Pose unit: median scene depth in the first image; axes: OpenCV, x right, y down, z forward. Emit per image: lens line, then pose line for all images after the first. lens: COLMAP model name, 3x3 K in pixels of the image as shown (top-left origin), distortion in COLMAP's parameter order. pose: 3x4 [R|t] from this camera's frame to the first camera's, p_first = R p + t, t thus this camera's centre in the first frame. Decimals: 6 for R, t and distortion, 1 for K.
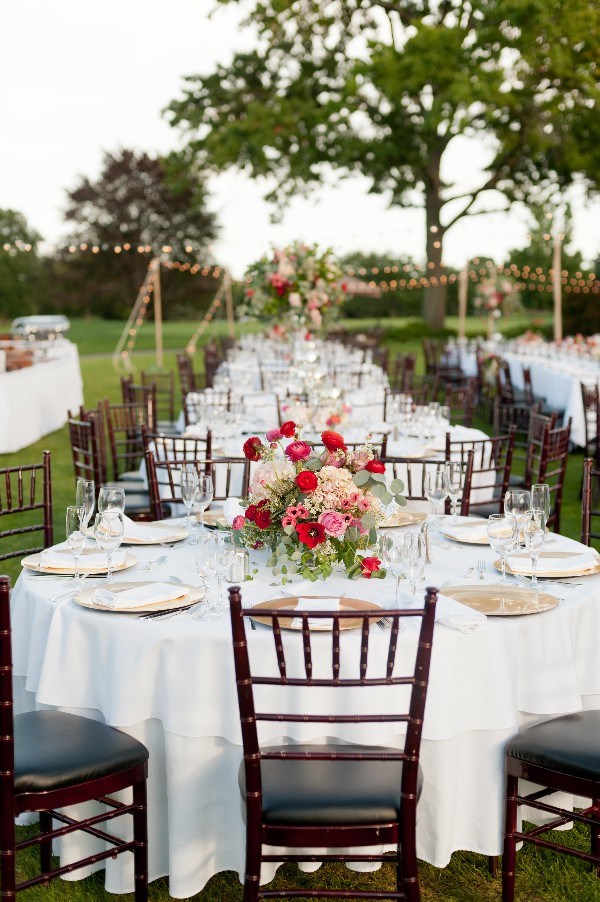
lens RADIAL K [[1293.3, 0, 299.4], [0, 1293.3, 450.6], [0, 0, 1]] dist [0.039186, 0.000000]
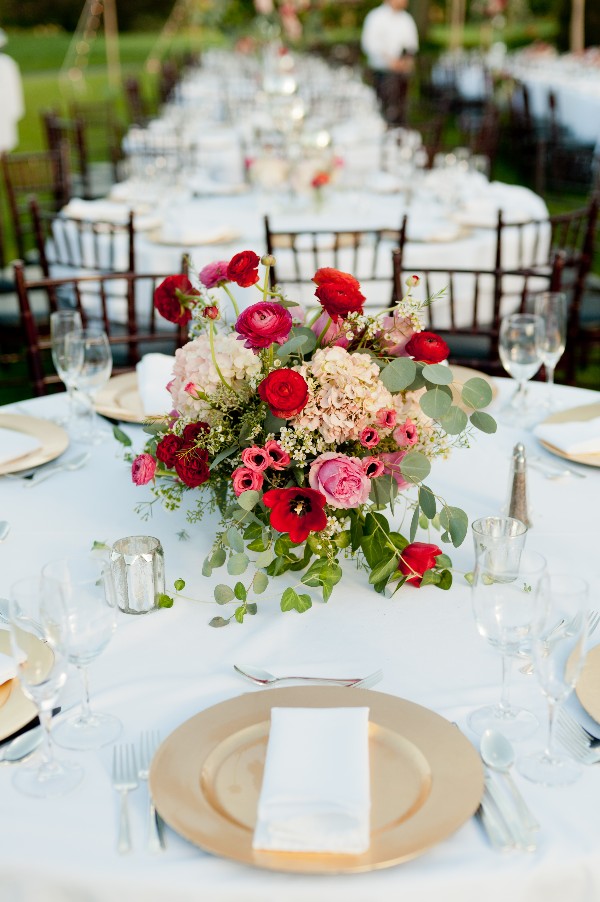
lens RADIAL K [[1293.3, 0, 303.2], [0, 1293.3, 451.0], [0, 0, 1]] dist [0.039186, 0.000000]
pose [[0.999692, -0.016605, 0.018428, 0.003430], [0.012349, 0.977446, 0.210825, -0.051173], [-0.021513, -0.210532, 0.977350, 0.525113]]
